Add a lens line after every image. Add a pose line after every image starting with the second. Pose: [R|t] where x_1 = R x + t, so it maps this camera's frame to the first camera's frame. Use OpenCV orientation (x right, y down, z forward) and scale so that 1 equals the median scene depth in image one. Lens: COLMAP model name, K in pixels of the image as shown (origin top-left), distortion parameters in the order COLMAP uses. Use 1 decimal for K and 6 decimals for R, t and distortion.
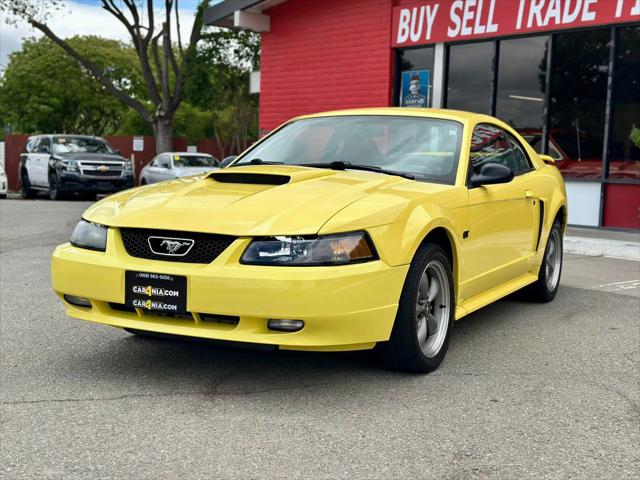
lens RADIAL K [[870.0, 0, 321.5], [0, 870.0, 239.3], [0, 0, 1]] dist [0.097605, 0.000000]
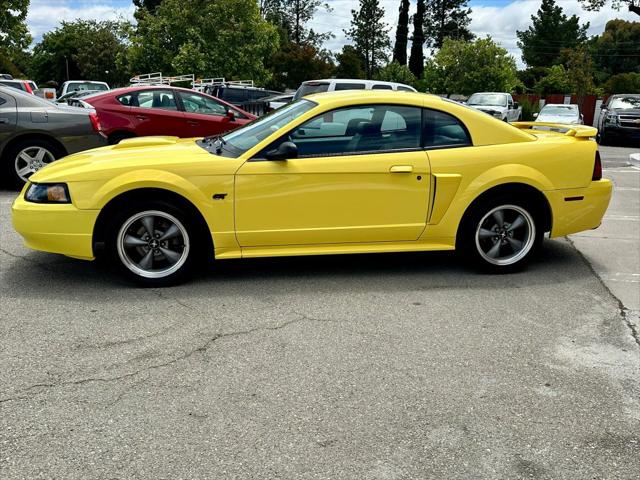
lens RADIAL K [[607.6, 0, 332.2], [0, 607.6, 216.2], [0, 0, 1]] dist [0.049729, 0.000000]
pose [[0.619246, 0.141242, -0.772390, 0.836131], [-0.076661, 0.989864, 0.119549, -0.083321], [0.781446, -0.014819, 0.623797, 0.480925]]
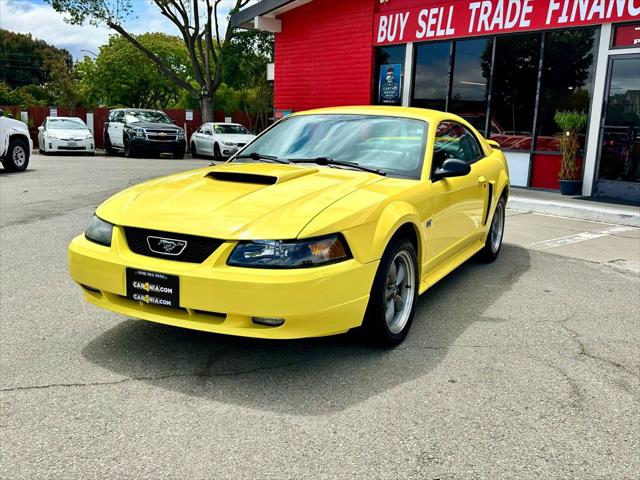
lens RADIAL K [[607.6, 0, 320.1], [0, 607.6, 238.5], [0, 0, 1]] dist [0.049729, 0.000000]
pose [[0.999974, 0.003987, -0.006040, 0.020129], [-0.003385, 0.995308, 0.096699, -0.054475], [0.006398, -0.096676, 0.995295, 0.157285]]
